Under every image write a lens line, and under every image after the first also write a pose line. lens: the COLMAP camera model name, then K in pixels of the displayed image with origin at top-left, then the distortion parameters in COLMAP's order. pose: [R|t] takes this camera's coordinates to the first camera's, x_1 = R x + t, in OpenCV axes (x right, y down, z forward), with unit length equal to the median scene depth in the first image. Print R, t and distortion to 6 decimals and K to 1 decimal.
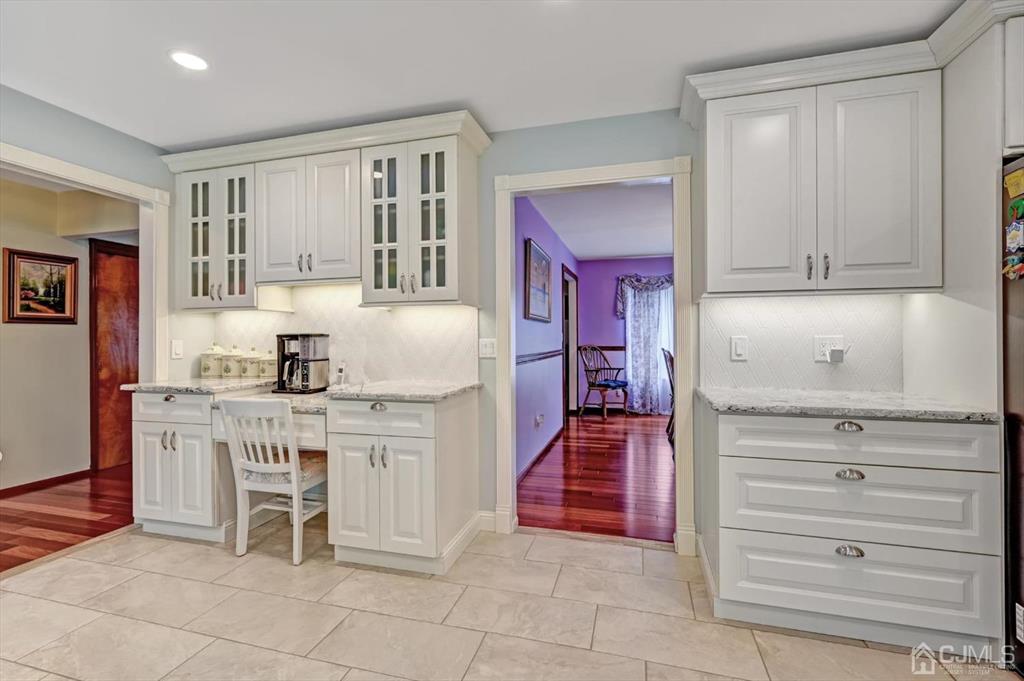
lens RADIAL K [[465.0, 0, 507.3], [0, 465.0, 332.4], [0, 0, 1]] dist [0.004212, -0.000253]
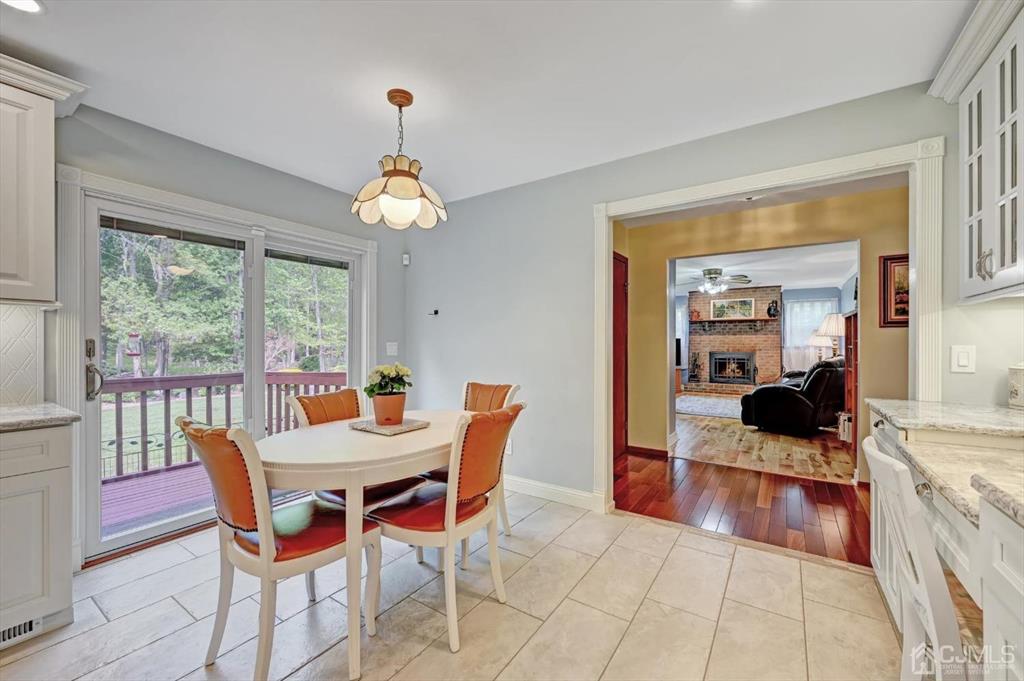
lens RADIAL K [[409.5, 0, 512.0], [0, 409.5, 344.9], [0, 0, 1]] dist [-0.002833, 0.000732]
pose [[-0.300623, 0.007323, -0.953715, 0.066035], [0.016118, 0.999867, 0.002597, 0.003297], [0.953607, -0.014591, -0.300701, 0.591232]]
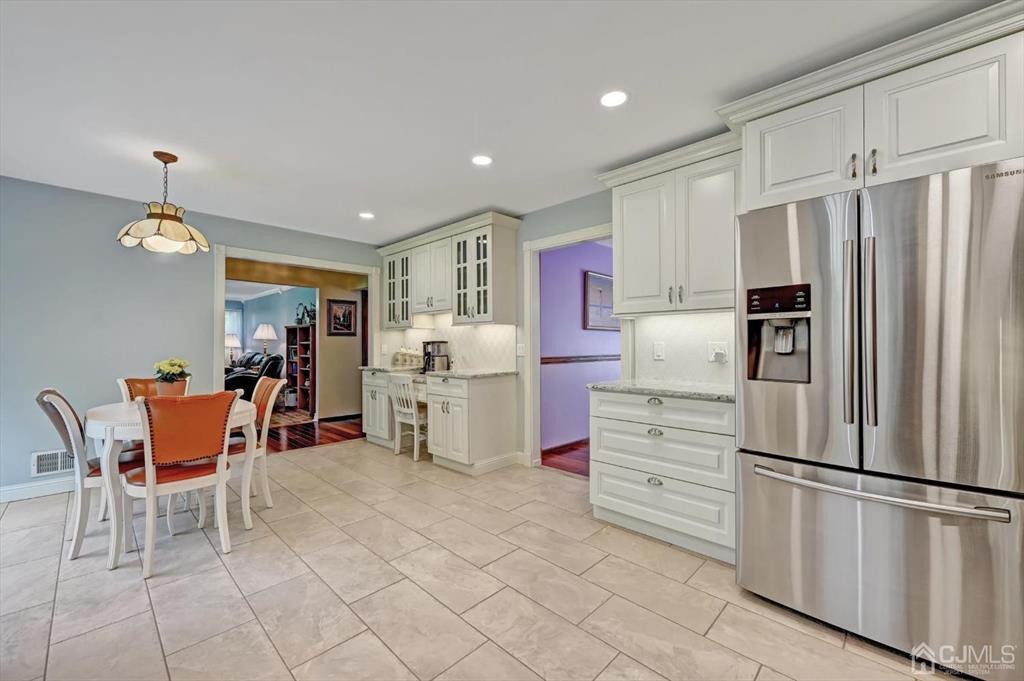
lens RADIAL K [[409.5, 0, 517.4], [0, 409.5, 340.3], [0, 0, 1]] dist [-0.002833, 0.000732]
pose [[0.887799, -0.003510, -0.460218, 0.590884], [0.006425, 0.999968, 0.004766, -0.005931], [0.460187, -0.007188, 0.887793, -0.257471]]
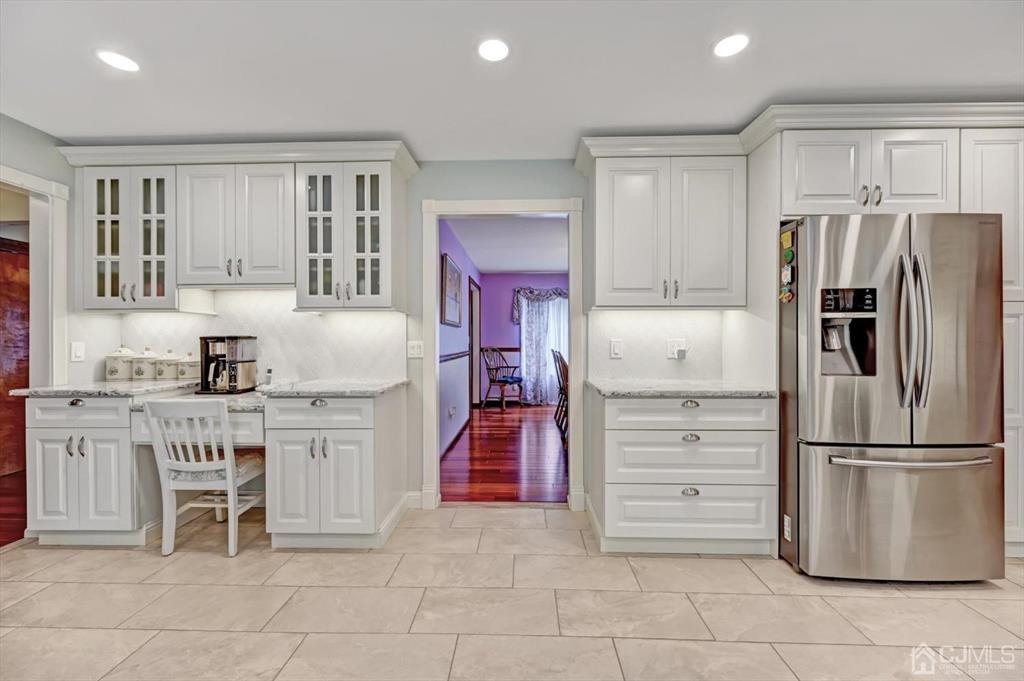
lens RADIAL K [[421.2, 0, 512.3], [0, 421.2, 338.6], [0, 0, 1]] dist [0.002903, 0.000479]
pose [[0.968669, 0.003384, 0.248334, -0.066754], [-0.005093, 0.999968, 0.006241, -0.000417], [-0.248305, -0.007310, 0.968654, -0.062659]]
